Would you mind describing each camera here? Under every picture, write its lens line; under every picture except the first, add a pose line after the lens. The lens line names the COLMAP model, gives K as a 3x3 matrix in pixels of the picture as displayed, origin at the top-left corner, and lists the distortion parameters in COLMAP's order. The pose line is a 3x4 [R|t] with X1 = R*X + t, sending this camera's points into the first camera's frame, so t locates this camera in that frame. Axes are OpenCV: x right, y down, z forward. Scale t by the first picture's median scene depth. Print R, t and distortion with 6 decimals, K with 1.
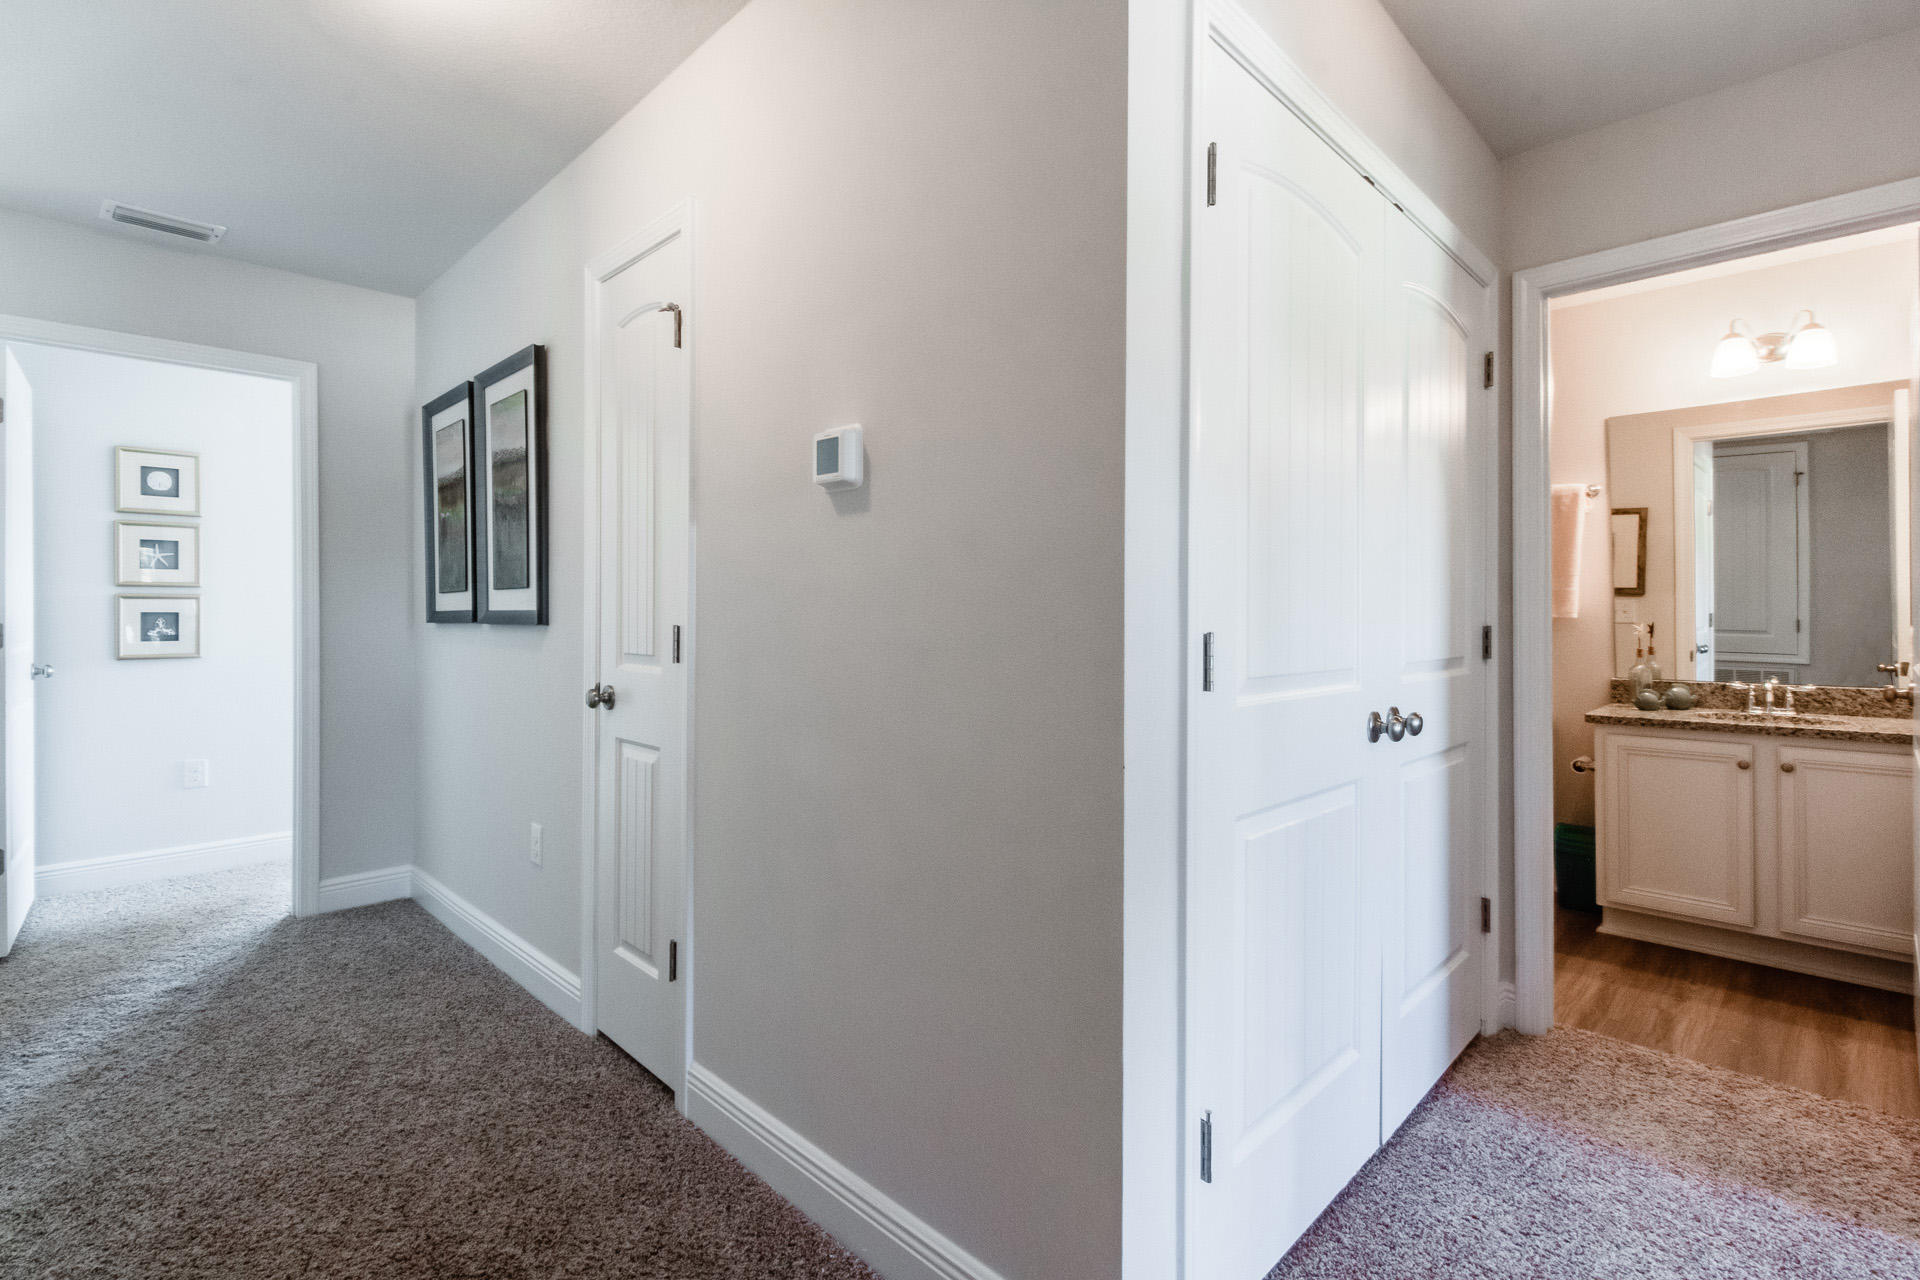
lens RADIAL K [[886.7, 0, 954.8], [0, 886.7, 597.0], [0, 0, 1]] dist [0.001622, 0.000333]
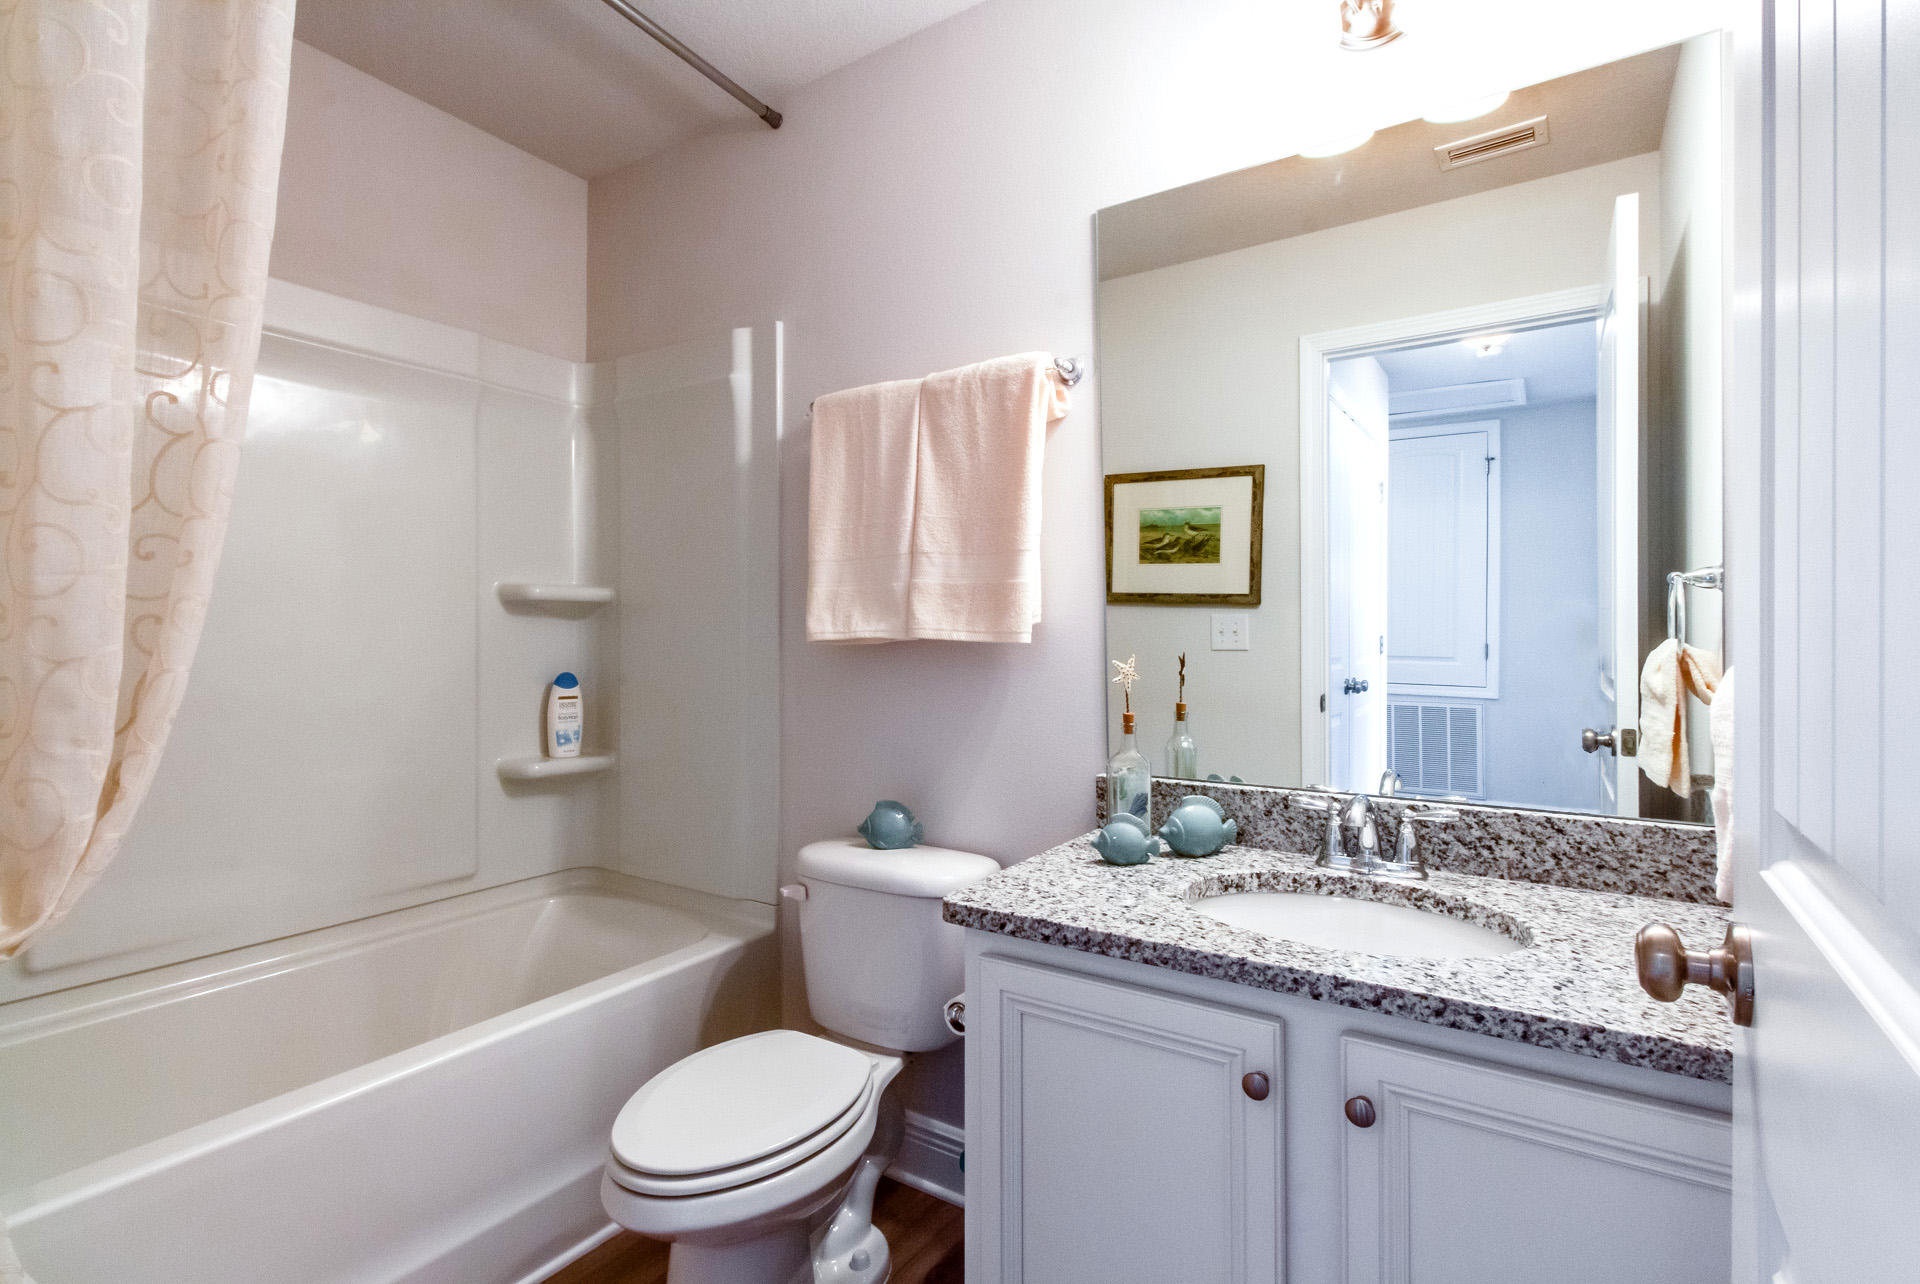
lens RADIAL K [[889.2, 0, 962.6], [0, 889.2, 620.8], [0, 0, 1]] dist [0.029759, 0.000158]
pose [[0.977616, 0.003685, 0.210367, 0.648245], [-0.003757, 0.999993, -0.000054, 0.013642], [-0.210366, -0.000737, 0.977622, 0.633941]]
